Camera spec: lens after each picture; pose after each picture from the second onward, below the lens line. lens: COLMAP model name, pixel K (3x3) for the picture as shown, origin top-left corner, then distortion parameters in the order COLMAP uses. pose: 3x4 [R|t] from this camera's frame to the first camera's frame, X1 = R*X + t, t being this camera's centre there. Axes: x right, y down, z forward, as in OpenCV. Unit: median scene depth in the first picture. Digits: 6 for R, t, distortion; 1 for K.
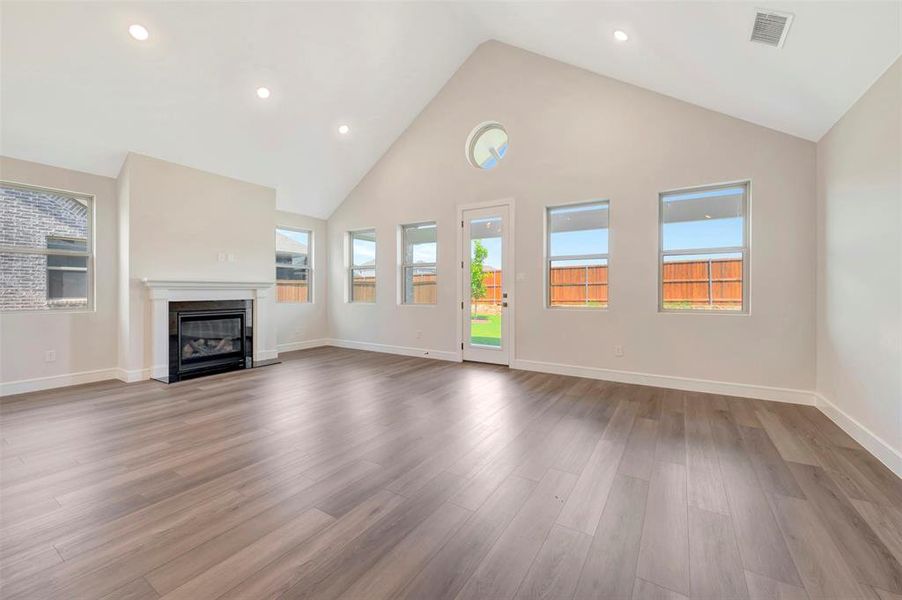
lens RADIAL K [[361.3, 0, 452.1], [0, 361.3, 294.3], [0, 0, 1]] dist [0.003144, -0.000947]
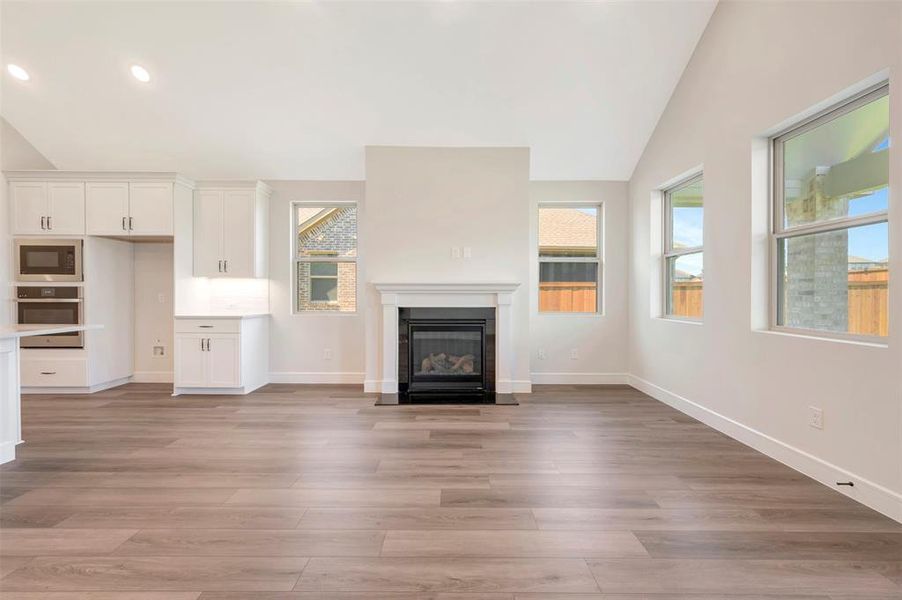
lens RADIAL K [[361.3, 0, 449.8], [0, 361.3, 295.8], [0, 0, 1]] dist [0.003144, -0.000947]
pose [[0.536936, 0.001599, -0.843622, 0.014968], [-0.012671, 0.999901, -0.006170, -0.003489], [0.843528, 0.014003, 0.536903, 0.533892]]
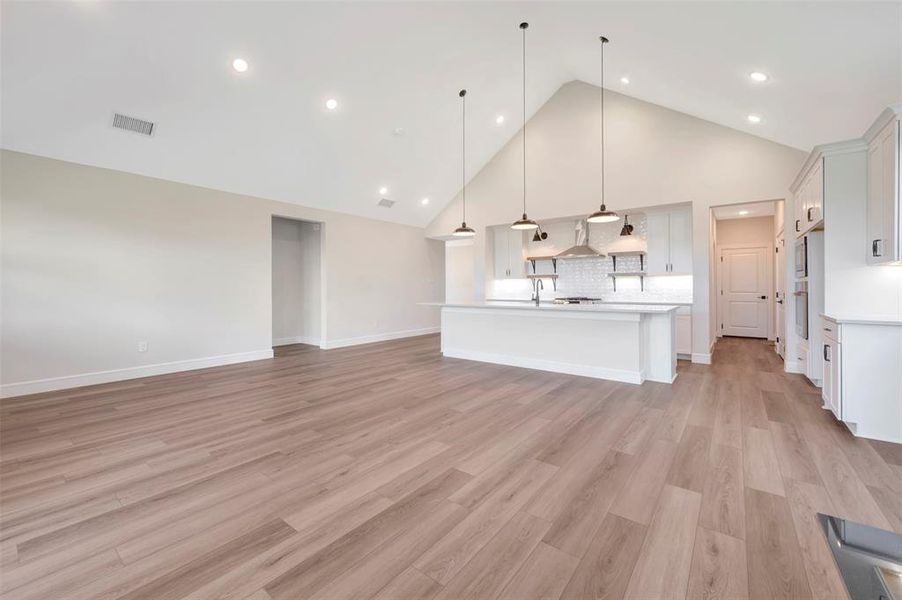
lens RADIAL K [[361.3, 0, 455.0], [0, 361.3, 284.7], [0, 0, 1]] dist [0.003144, -0.000947]
pose [[-0.996644, 0.001207, 0.081851, -0.312187], [0.001437, 0.999995, 0.002742, -0.013378], [-0.081847, 0.002851, -0.996641, 1.114537]]
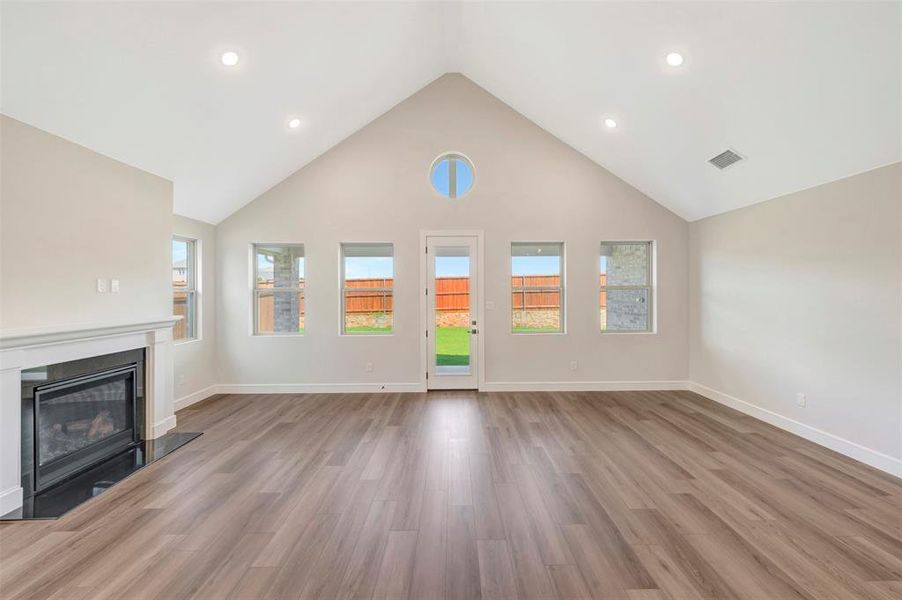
lens RADIAL K [[361.3, 0, 452.8], [0, 361.3, 296.8], [0, 0, 1]] dist [0.003144, -0.000947]
pose [[0.842886, -0.015048, 0.537881, -0.434629], [0.013919, 0.999884, 0.006160, -0.074047], [-0.537912, 0.002294, 0.842998, 0.141153]]
